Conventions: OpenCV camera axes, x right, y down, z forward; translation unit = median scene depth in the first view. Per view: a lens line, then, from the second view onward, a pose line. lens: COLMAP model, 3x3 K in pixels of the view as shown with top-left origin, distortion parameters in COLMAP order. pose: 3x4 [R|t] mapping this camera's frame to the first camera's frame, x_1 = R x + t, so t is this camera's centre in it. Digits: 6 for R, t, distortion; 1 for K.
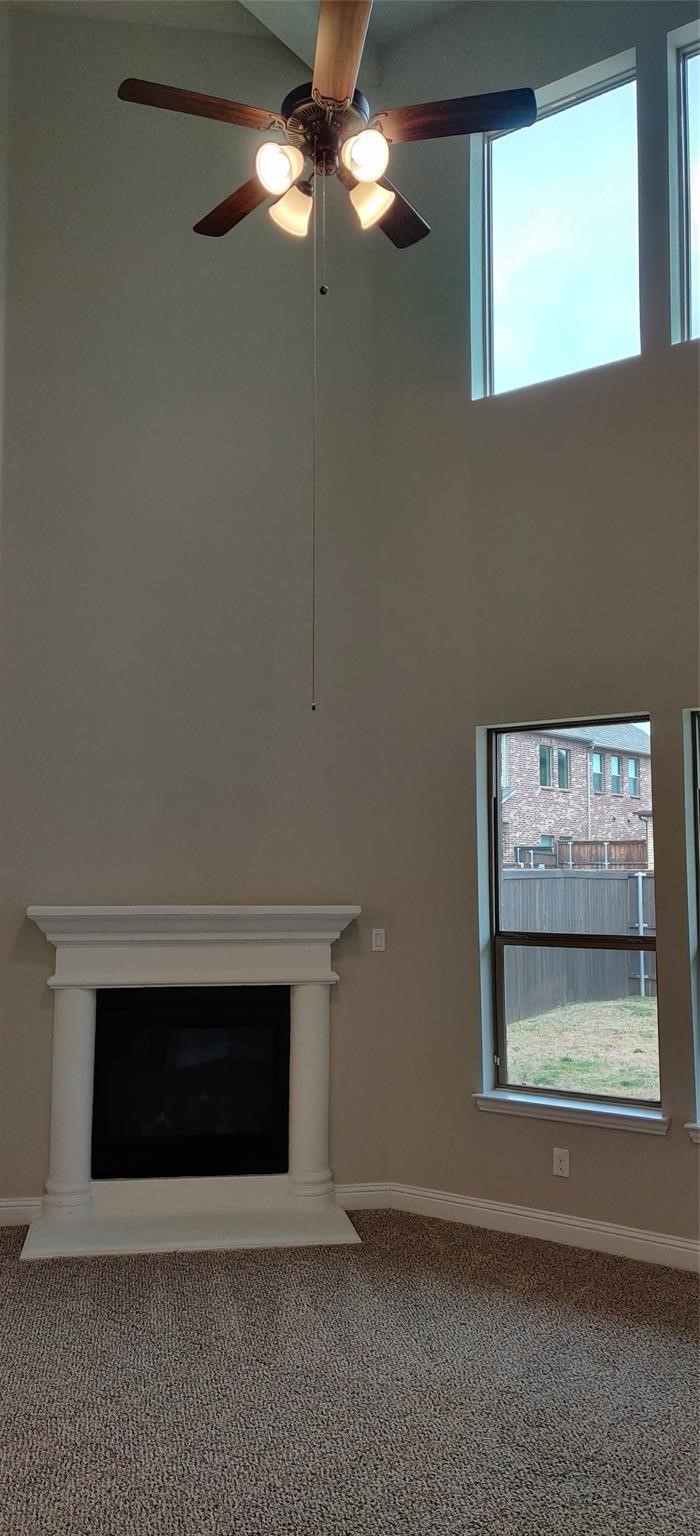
lens RADIAL K [[1147.5, 0, 300.1], [0, 1147.5, 771.8], [0, 0, 1]] dist [0.077467, -0.078110]
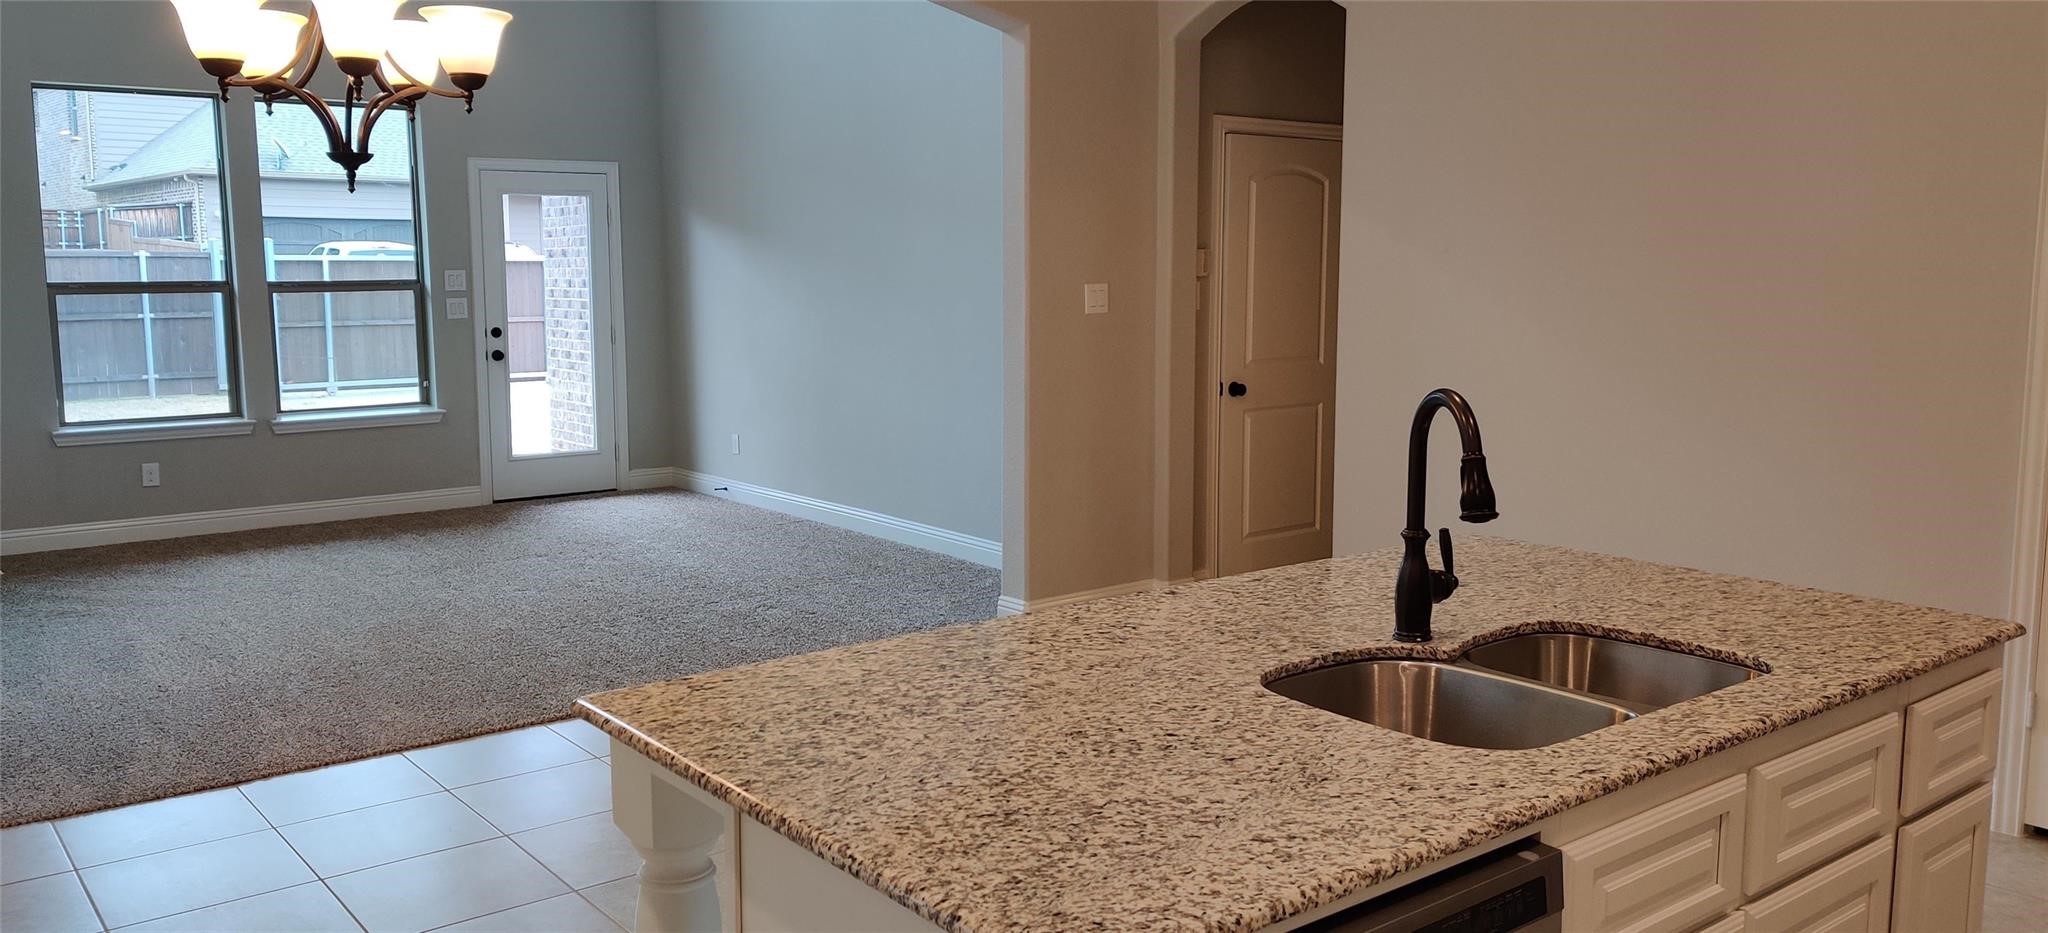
lens RADIAL K [[1553.5, 0, 1029.4], [0, 1553.5, 427.1], [0, 0, 1]] dist [0.007445, 0.000104]
pose [[0.261163, -0.104605, 0.959610, -0.980431], [-0.086148, 0.987618, 0.131104, 0.005380], [-0.961443, -0.116908, 0.248918, -0.226018]]
